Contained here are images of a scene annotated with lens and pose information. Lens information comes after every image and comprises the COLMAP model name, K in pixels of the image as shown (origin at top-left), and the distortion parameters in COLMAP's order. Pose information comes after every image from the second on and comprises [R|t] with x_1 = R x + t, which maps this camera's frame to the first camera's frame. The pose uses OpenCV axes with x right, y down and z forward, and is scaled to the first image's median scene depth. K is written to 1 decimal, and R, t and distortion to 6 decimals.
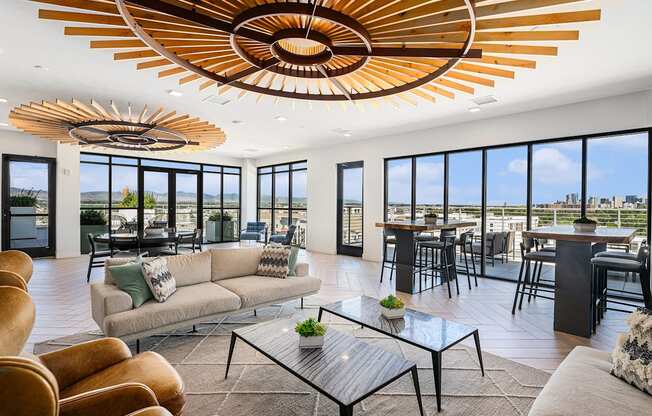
lens RADIAL K [[325.6, 0, 325.7], [0, 325.6, 207.0], [0, 0, 1]] dist [0.001242, -0.000435]
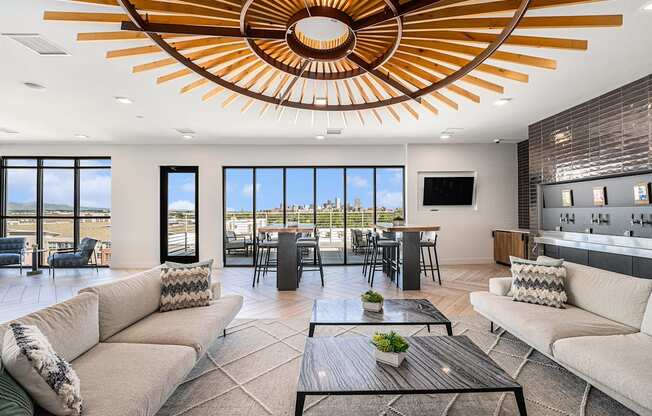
lens RADIAL K [[254.3, 0, 324.6], [0, 254.3, 210.4], [0, 0, 1]] dist [-0.016484, 0.000078]
pose [[0.653126, -0.008926, 0.757196, -0.201183], [0.012633, 0.999920, 0.000890, -0.003078], [-0.757144, 0.008985, 0.653187, 0.193433]]
